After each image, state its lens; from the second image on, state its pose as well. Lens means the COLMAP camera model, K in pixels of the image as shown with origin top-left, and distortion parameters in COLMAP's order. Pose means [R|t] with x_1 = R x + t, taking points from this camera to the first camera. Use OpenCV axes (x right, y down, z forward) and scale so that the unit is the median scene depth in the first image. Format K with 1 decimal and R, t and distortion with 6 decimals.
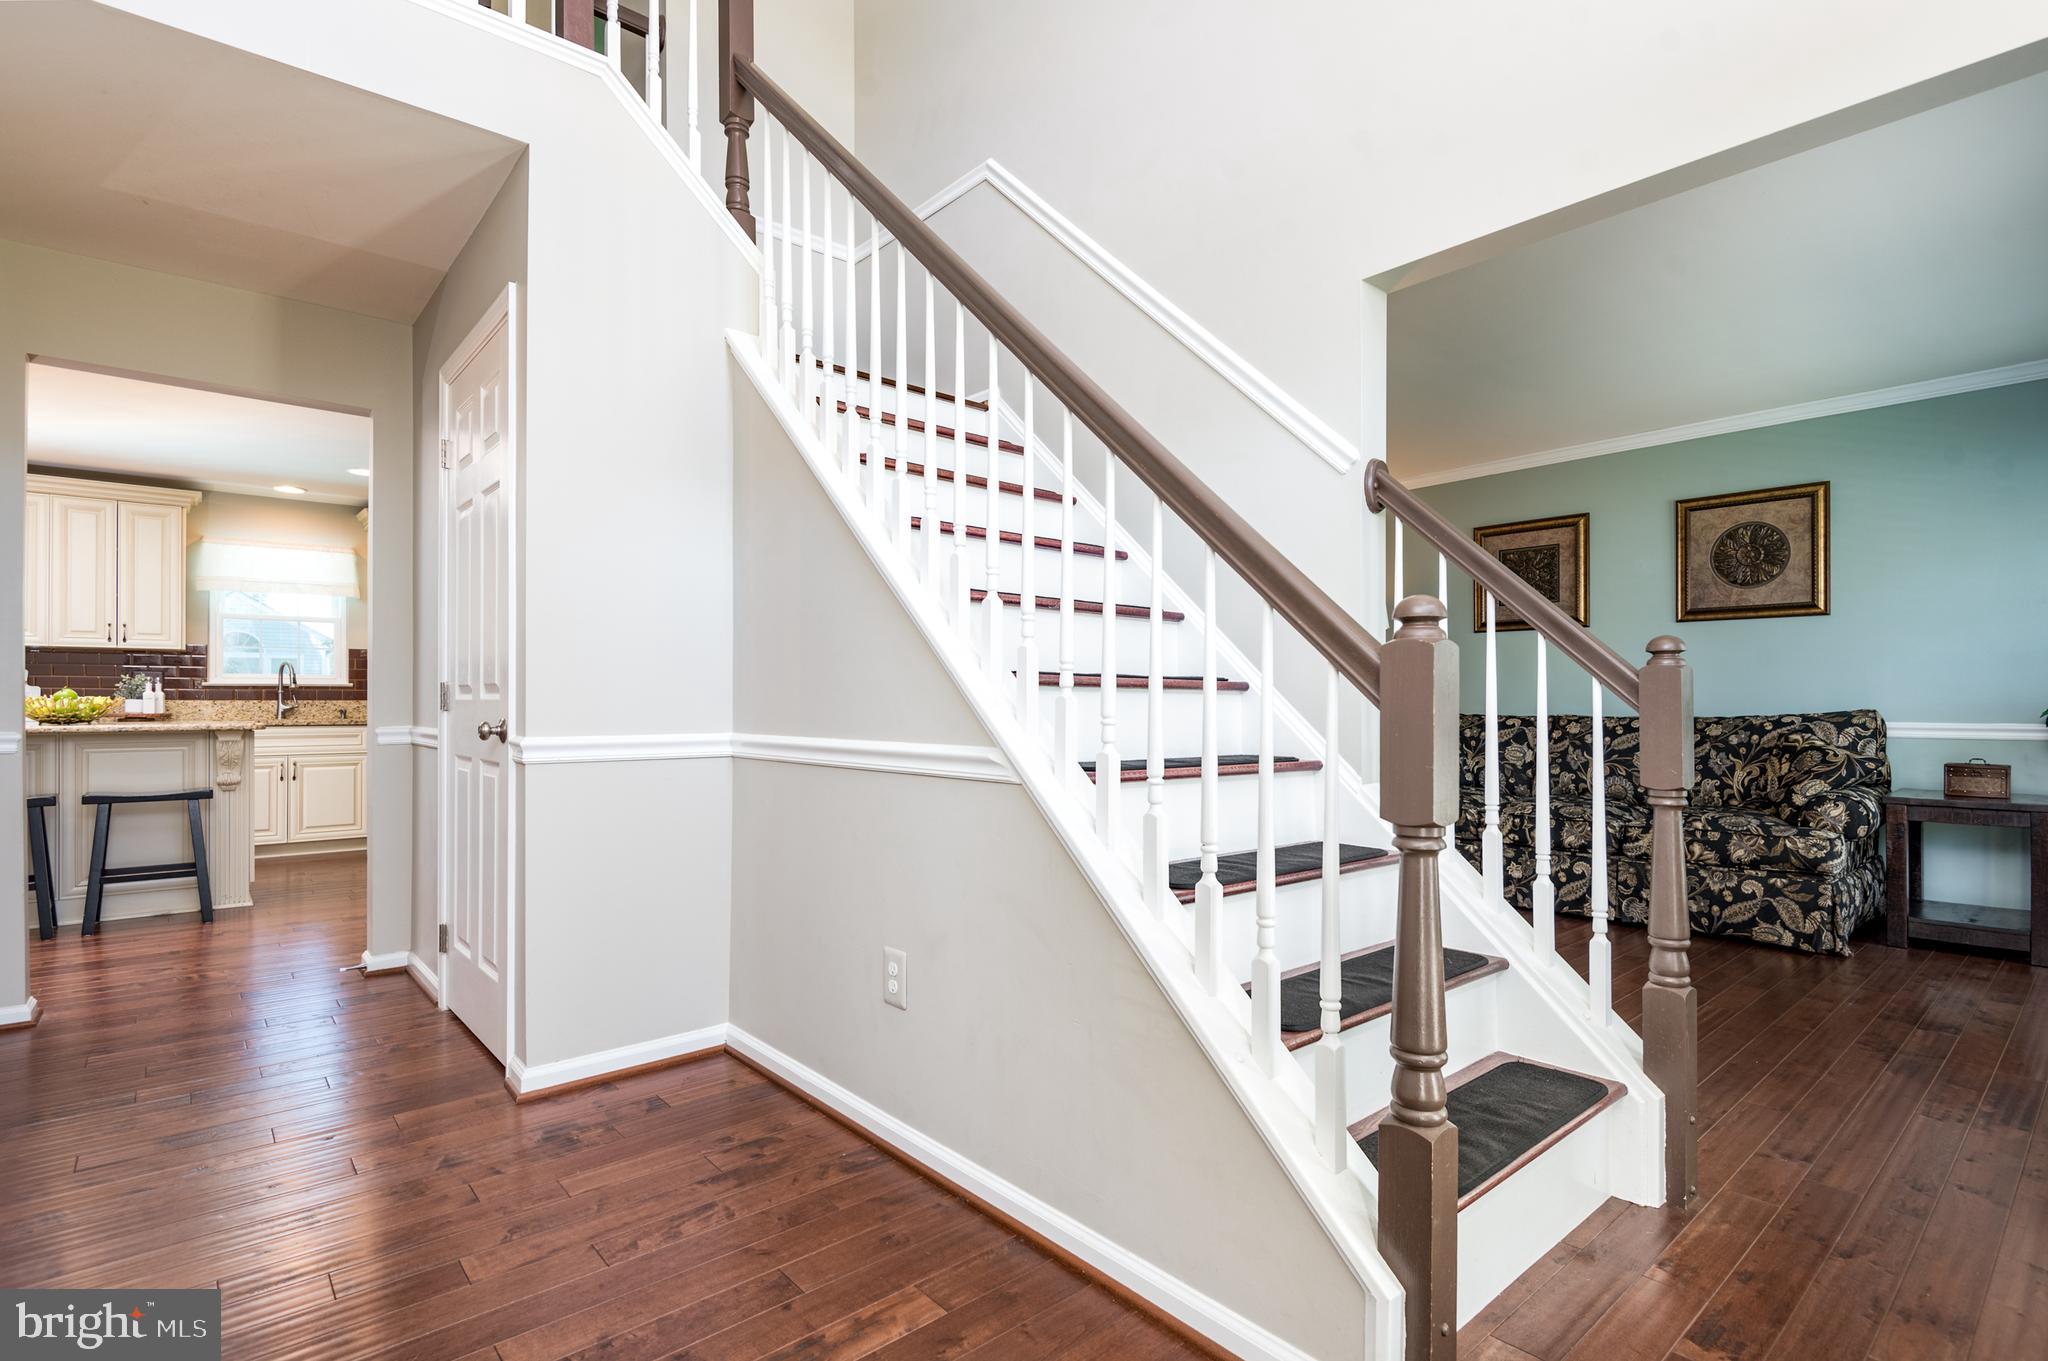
lens RADIAL K [[984.1, 0, 1030.0], [0, 984.1, 698.9], [0, 0, 1]] dist [-0.005027, -0.000451]
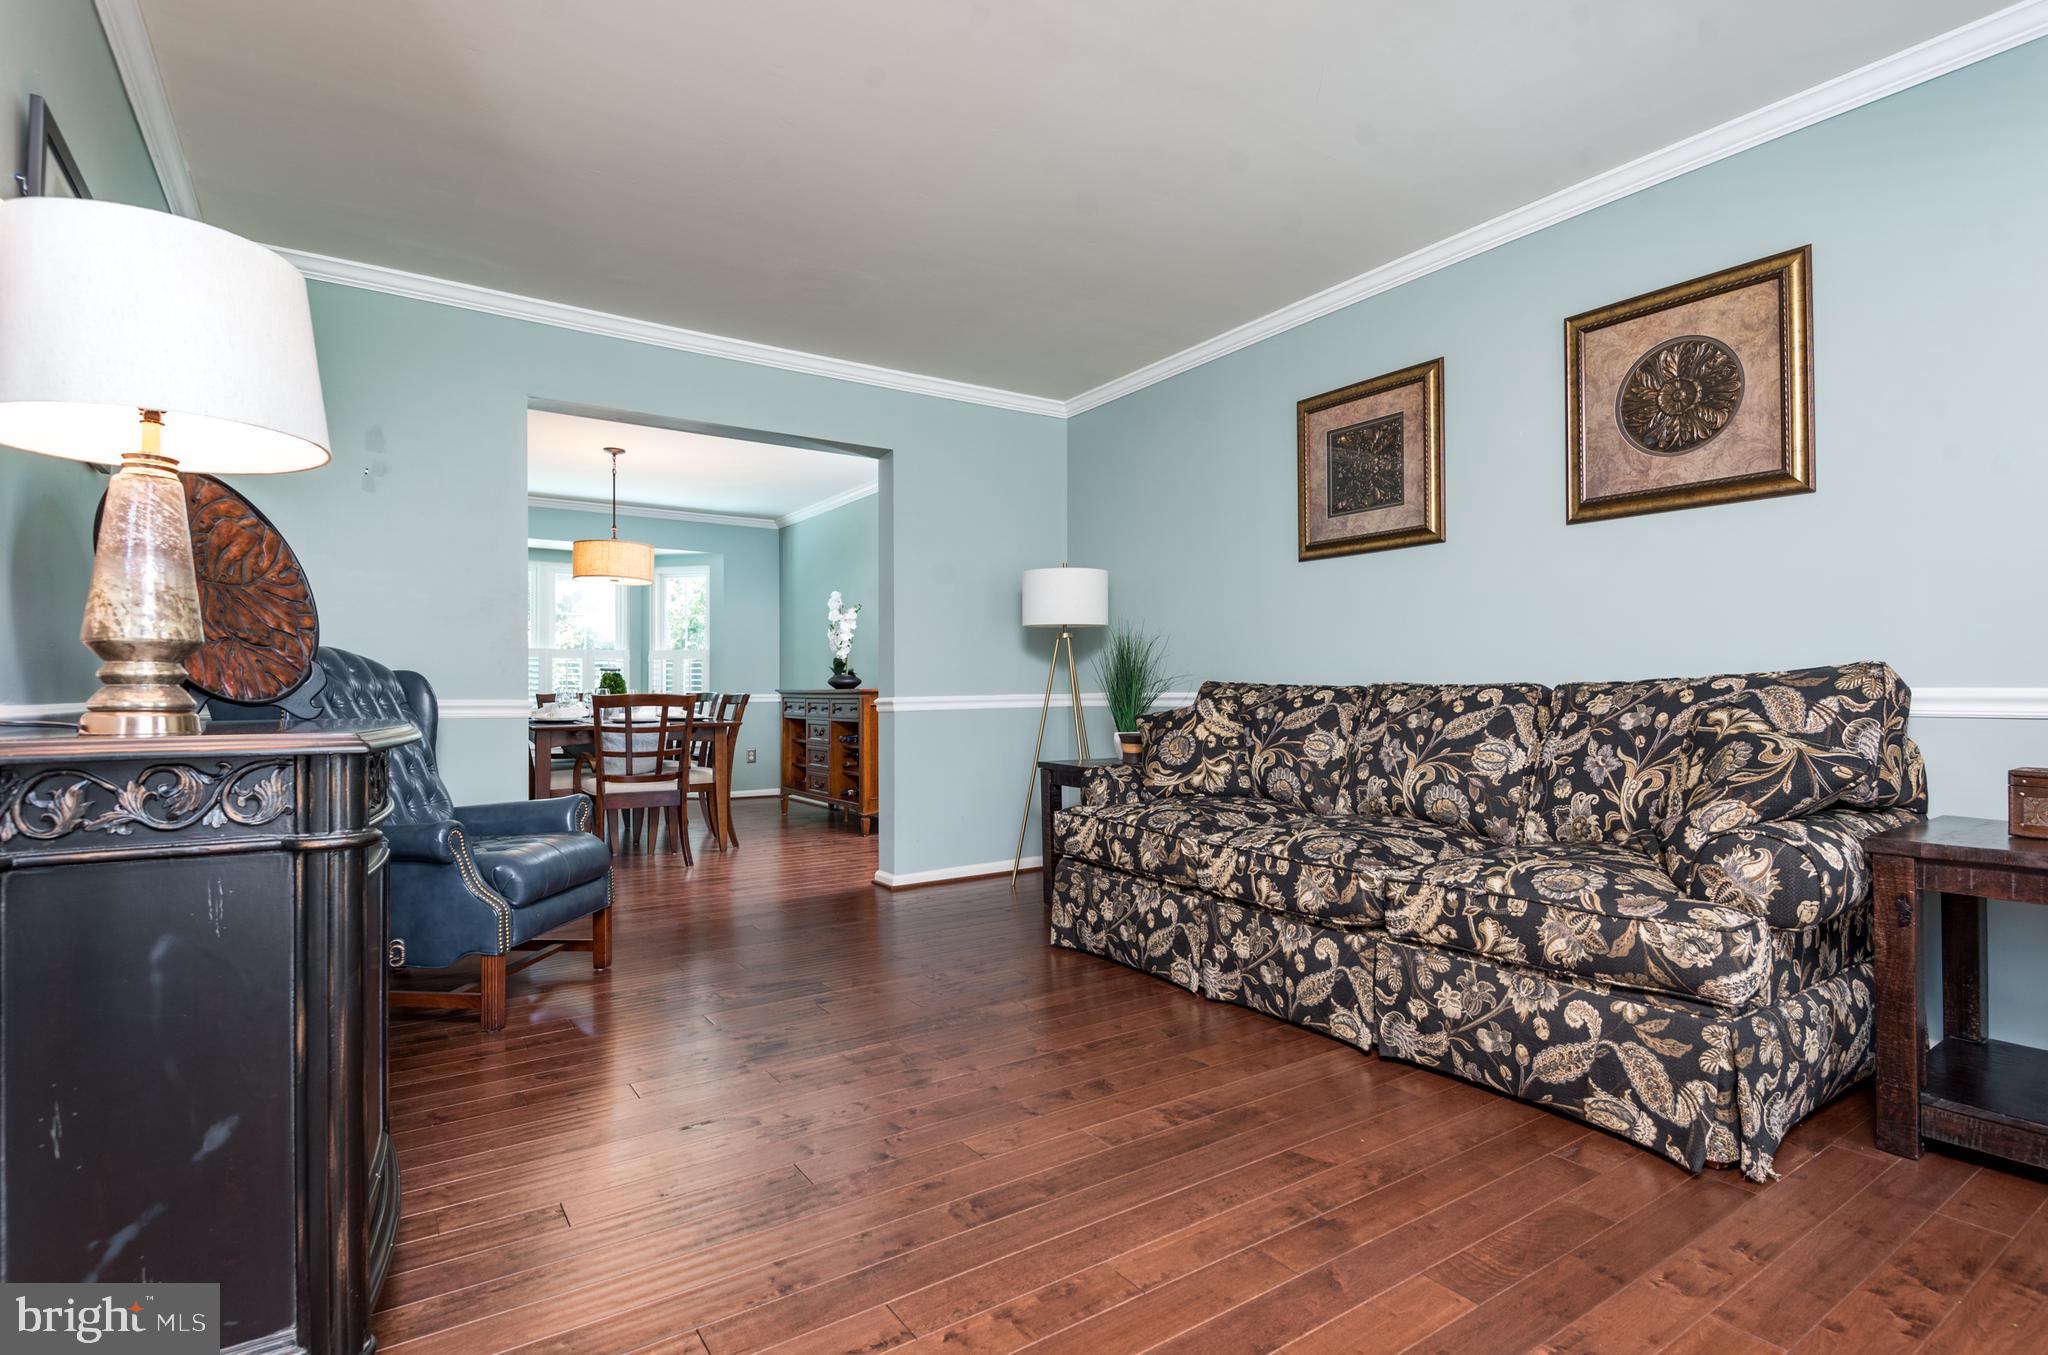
lens RADIAL K [[1005.7, 0, 1024.0], [0, 1005.7, 677.5], [0, 0, 1]] dist [0.003258, -0.008461]
pose [[0.992567, -0.003001, -0.121661, 0.501379], [0.001791, 0.999948, -0.010056, 0.024394], [0.121685, 0.009763, 0.992521, 0.443819]]
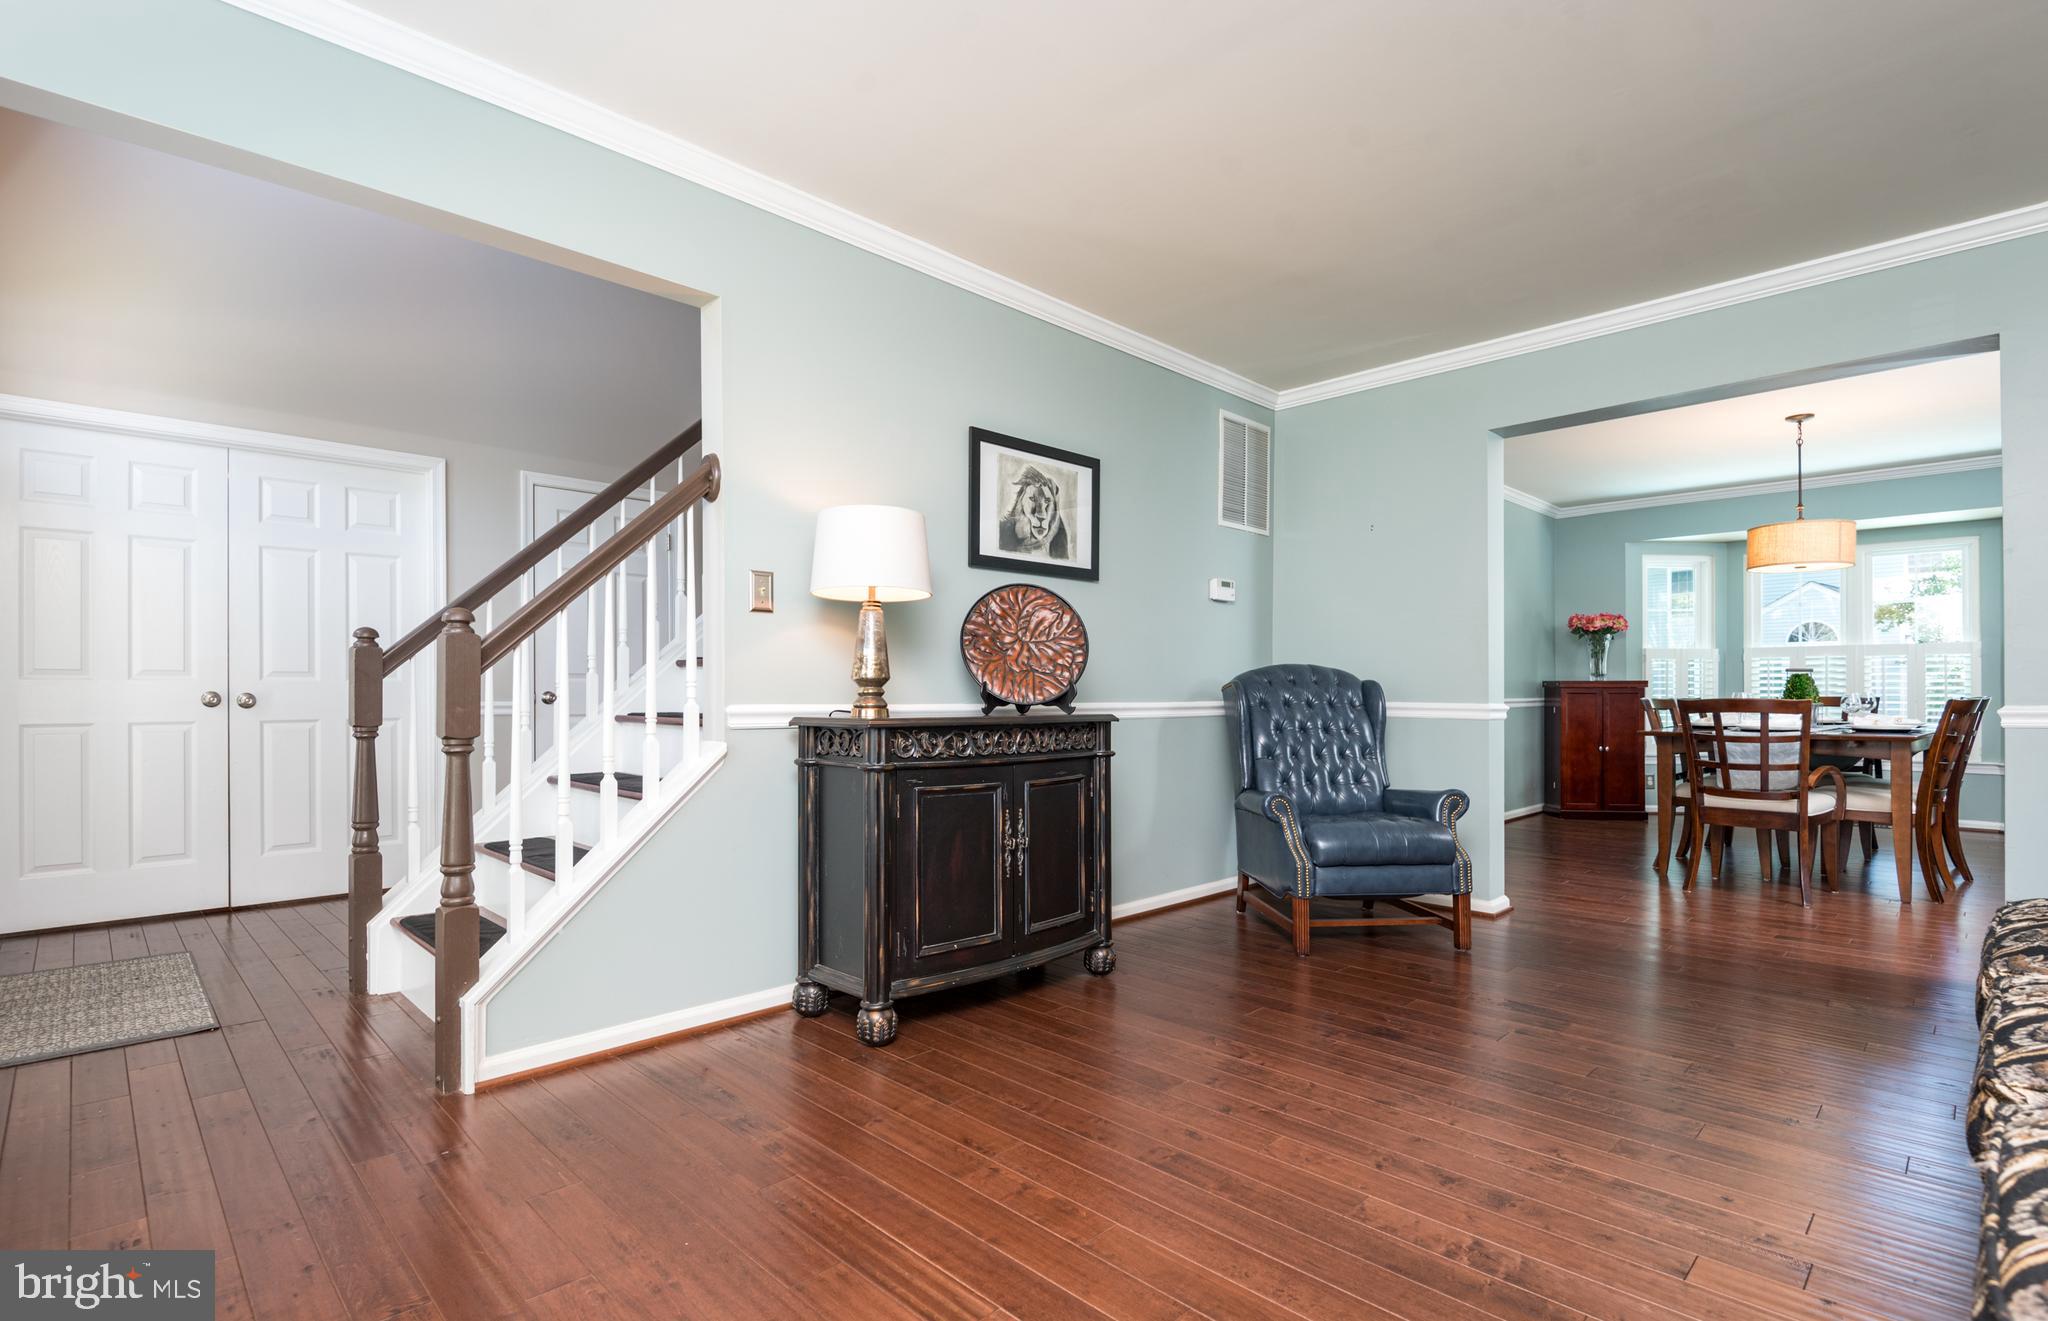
lens RADIAL K [[964.5, 0, 1025.6], [0, 964.5, 695.6], [0, 0, 1]] dist [-0.000042, -0.000064]
pose [[0.062119, -0.002314, -0.998066, 0.902198], [0.007301, 0.999972, -0.001864, 0.024148], [0.998042, -0.007171, 0.062134, 0.784618]]
